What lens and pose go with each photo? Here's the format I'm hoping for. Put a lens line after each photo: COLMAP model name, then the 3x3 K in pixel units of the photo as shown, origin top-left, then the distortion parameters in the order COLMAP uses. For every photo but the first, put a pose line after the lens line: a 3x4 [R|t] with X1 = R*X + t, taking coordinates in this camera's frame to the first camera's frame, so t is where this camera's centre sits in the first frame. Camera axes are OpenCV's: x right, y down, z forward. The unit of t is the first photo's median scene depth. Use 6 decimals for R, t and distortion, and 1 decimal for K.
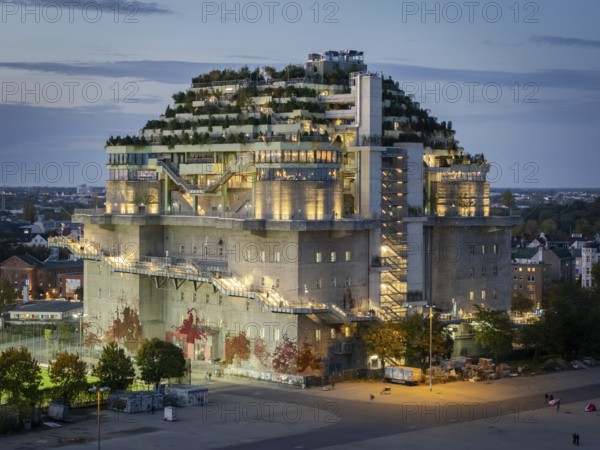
lens RADIAL K [[1129.2, 0, 300.0], [0, 1129.2, 225.0], [0, 0, 1]] dist [-0.023771, -0.051468]
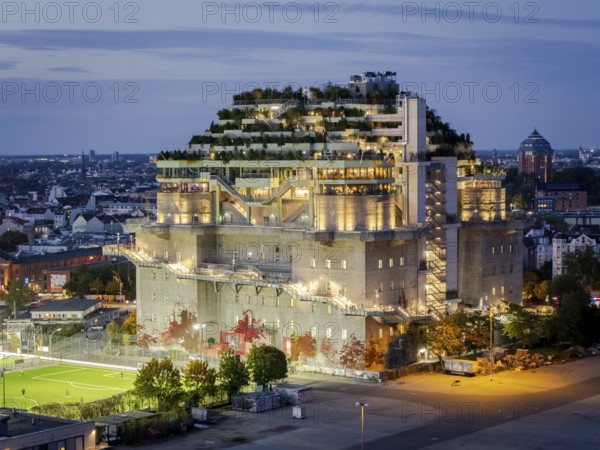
lens RADIAL K [[1129.2, 0, 300.0], [0, 1129.2, 225.0], [0, 0, 1]] dist [-0.023771, -0.051468]
pose [[0.994055, -0.018658, 0.107264, -0.167205], [0.016126, 0.999572, 0.024420, -0.035369], [-0.107674, -0.022545, 0.993931, -0.090841]]
